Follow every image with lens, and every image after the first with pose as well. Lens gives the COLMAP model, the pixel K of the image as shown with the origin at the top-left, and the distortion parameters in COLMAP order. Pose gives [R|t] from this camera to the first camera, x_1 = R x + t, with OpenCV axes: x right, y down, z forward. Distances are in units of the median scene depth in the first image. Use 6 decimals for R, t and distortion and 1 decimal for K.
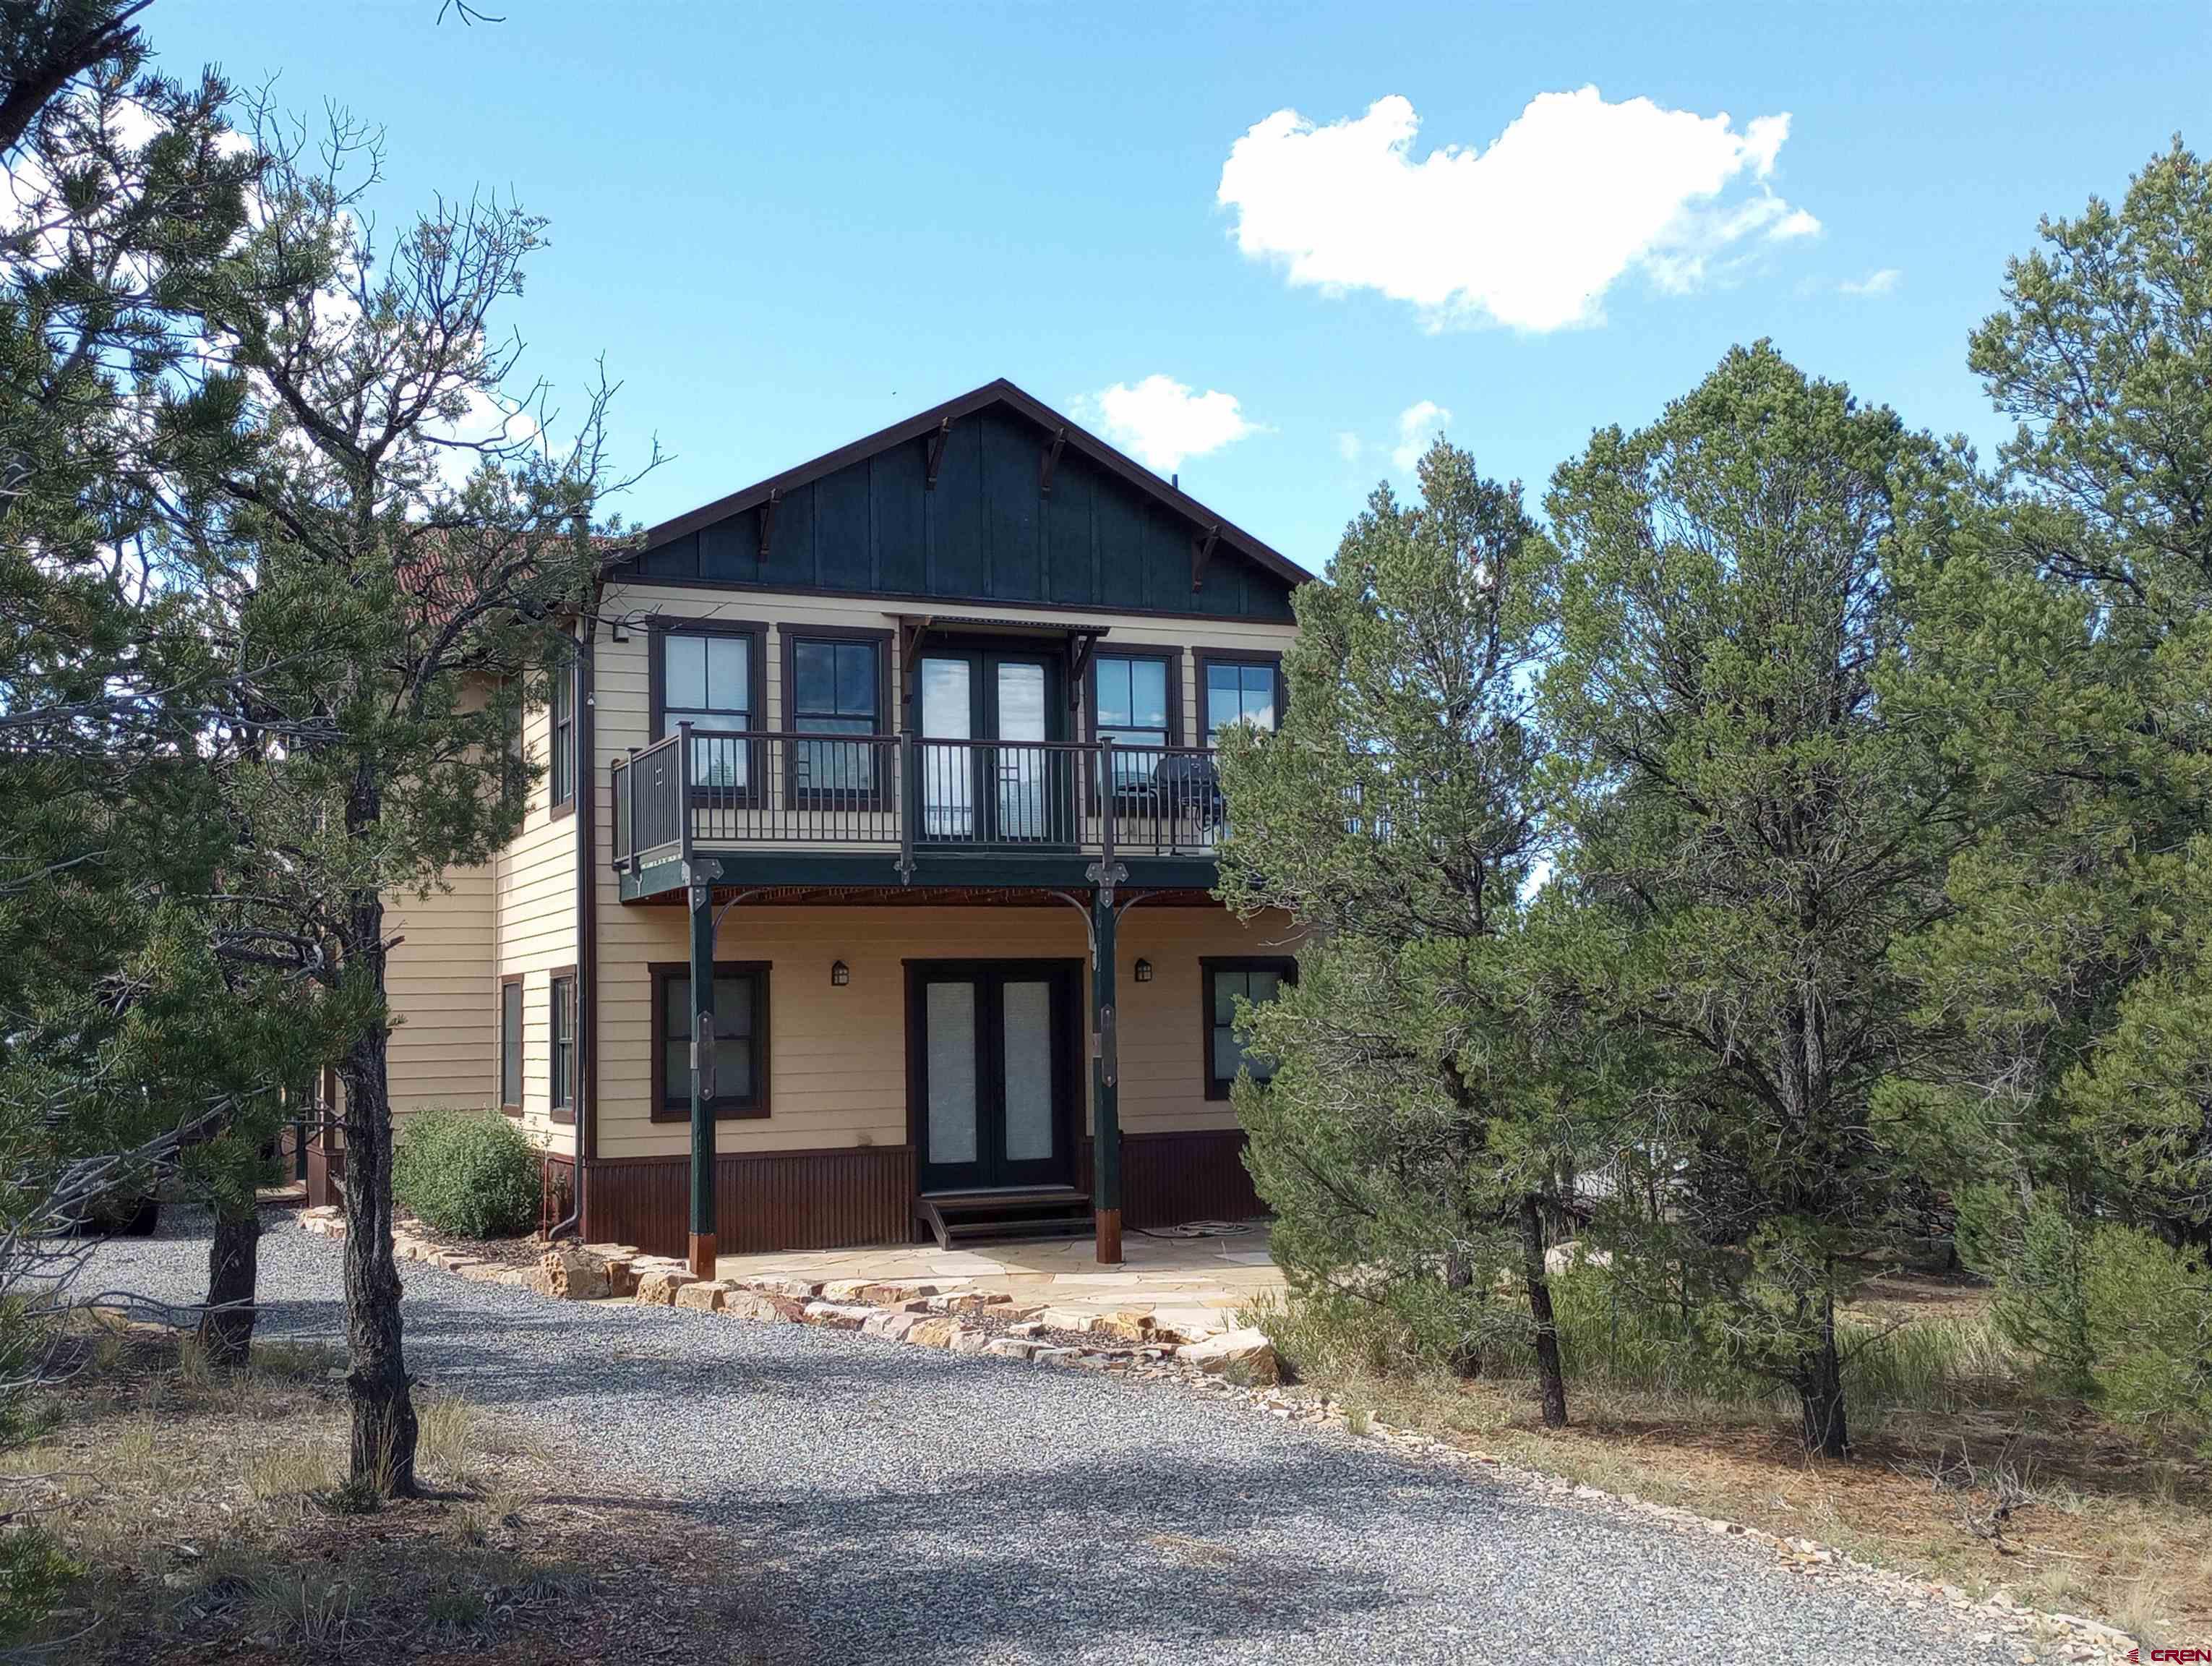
lens RADIAL K [[1856.6, 0, 1103.0], [0, 1856.6, 842.2], [0, 0, 1]] dist [0.092151, -0.104411]
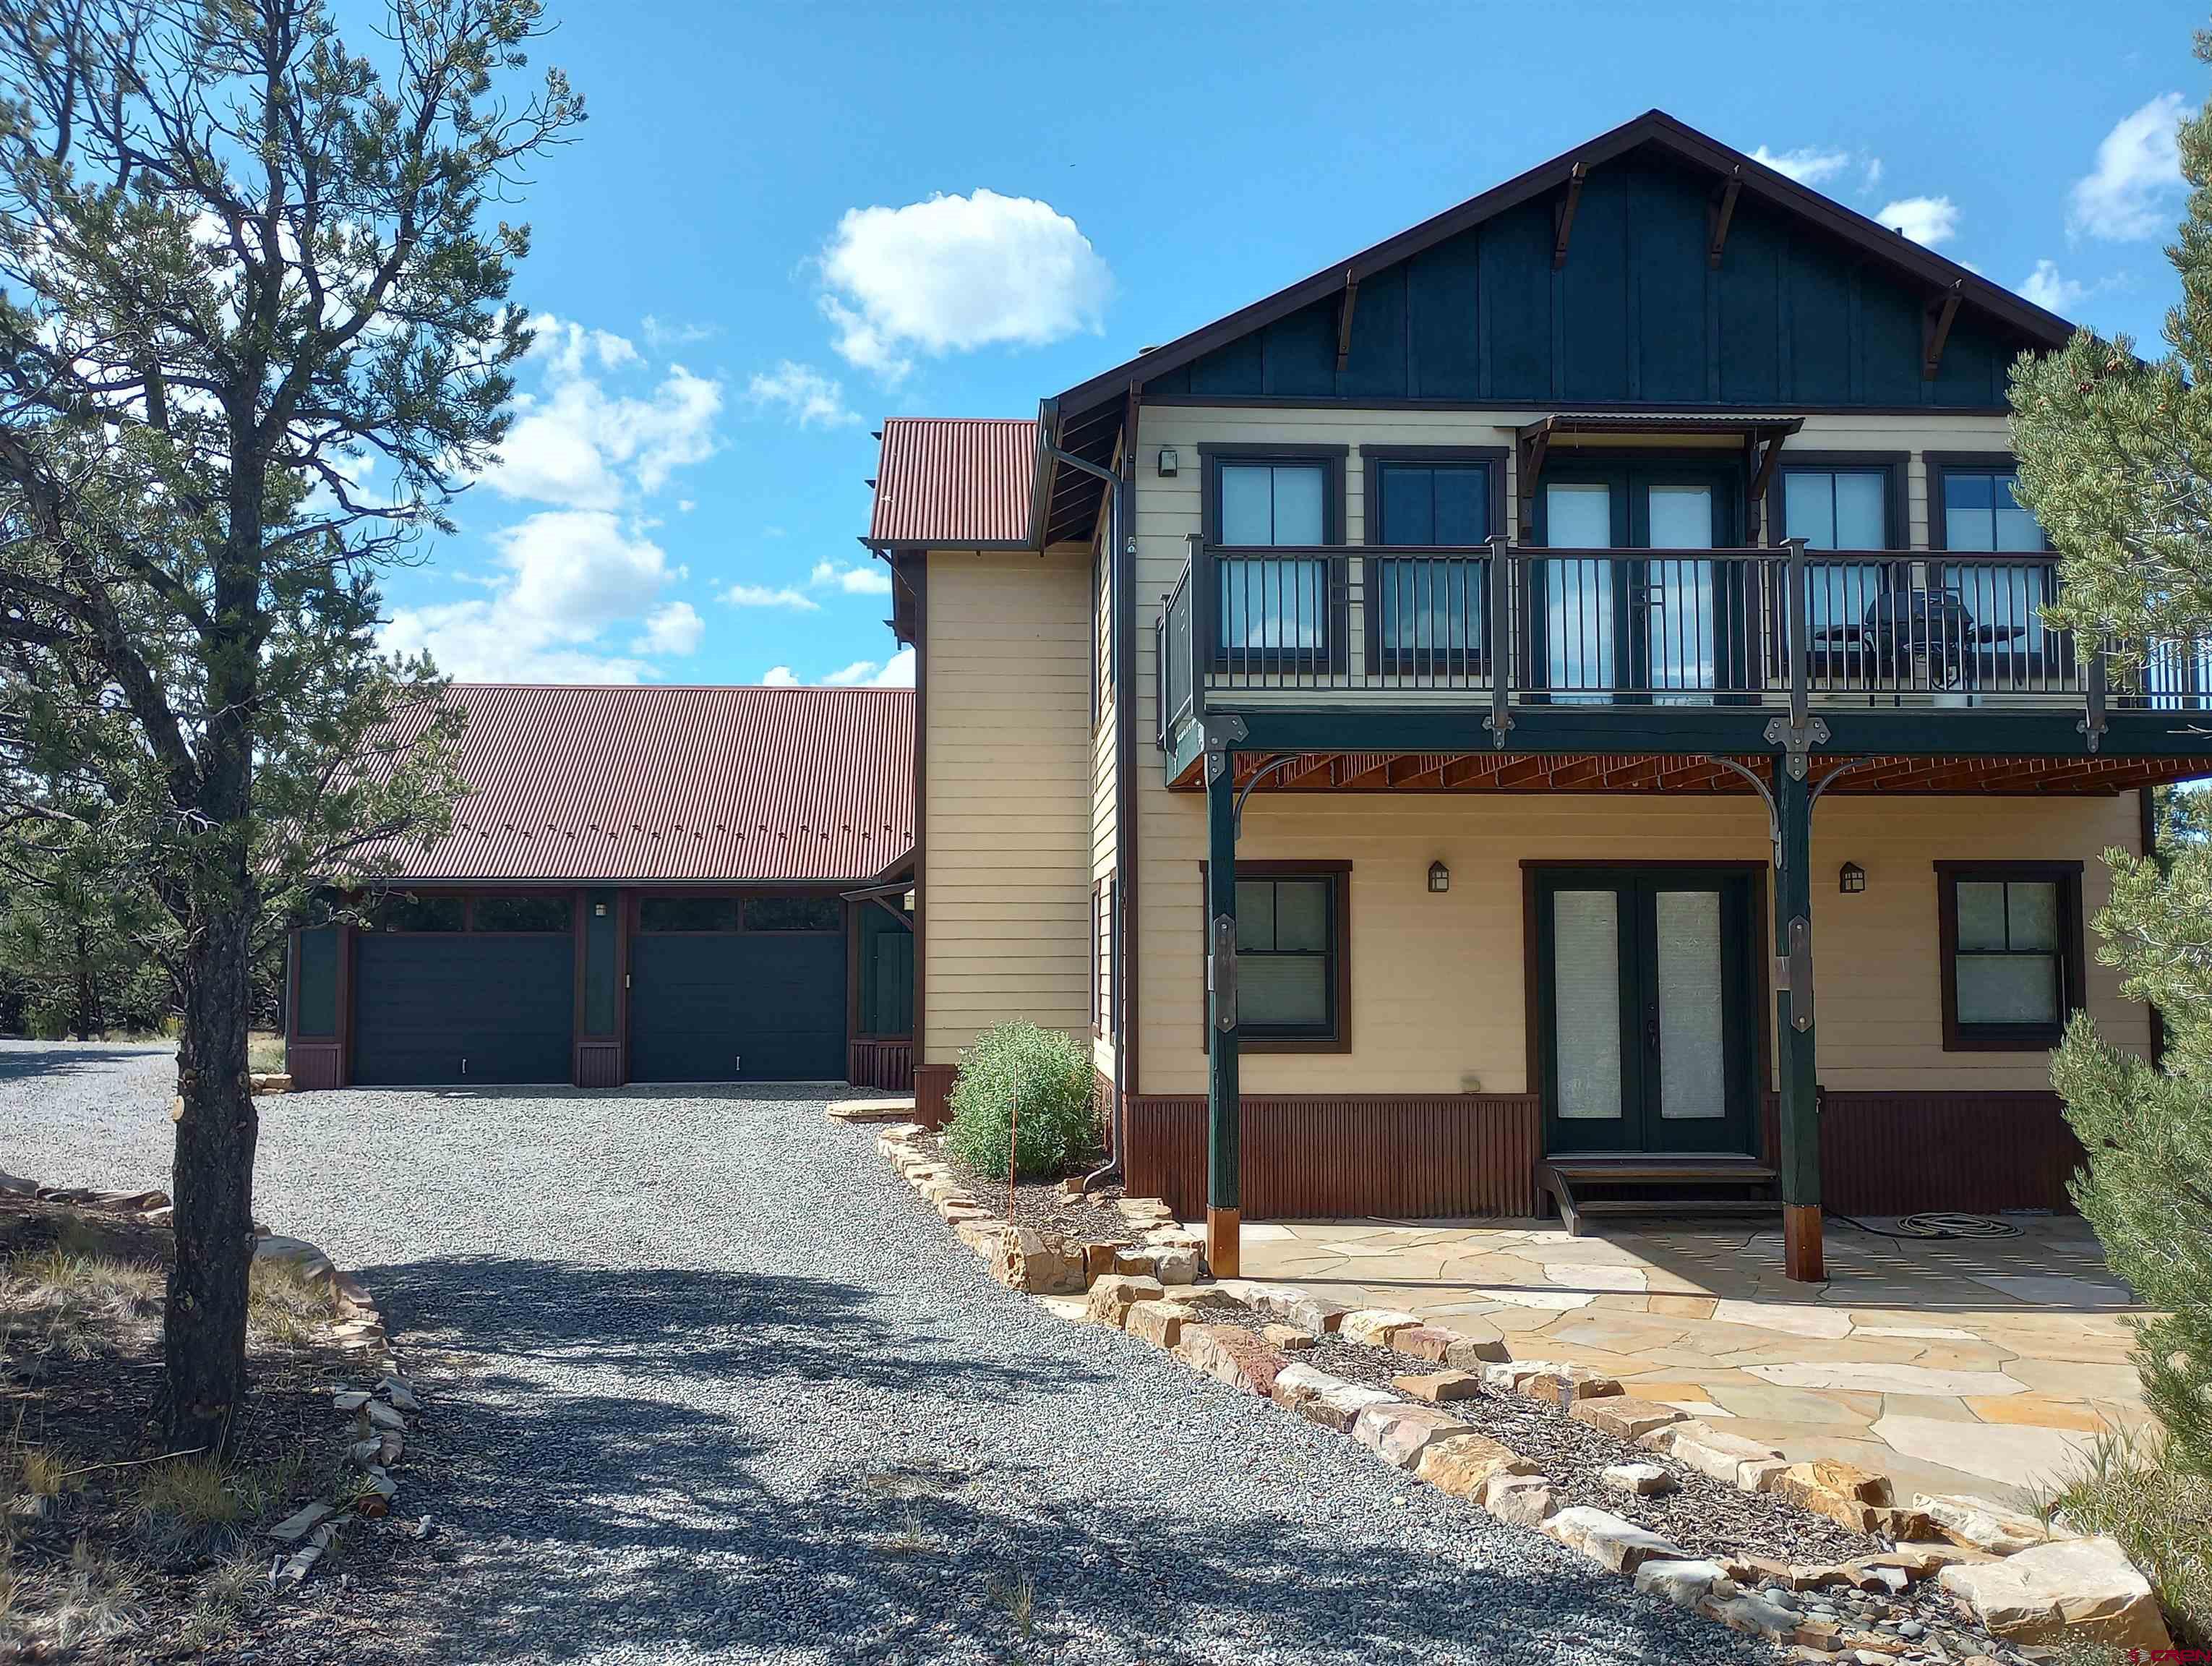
lens RADIAL K [[1856.6, 0, 1103.0], [0, 1856.6, 842.2], [0, 0, 1]] dist [0.092151, -0.104411]
pose [[0.937173, -0.005137, -0.348827, 0.003111], [0.019357, 0.999117, 0.037294, 0.023509], [0.348328, -0.041703, 0.936445, 0.204310]]
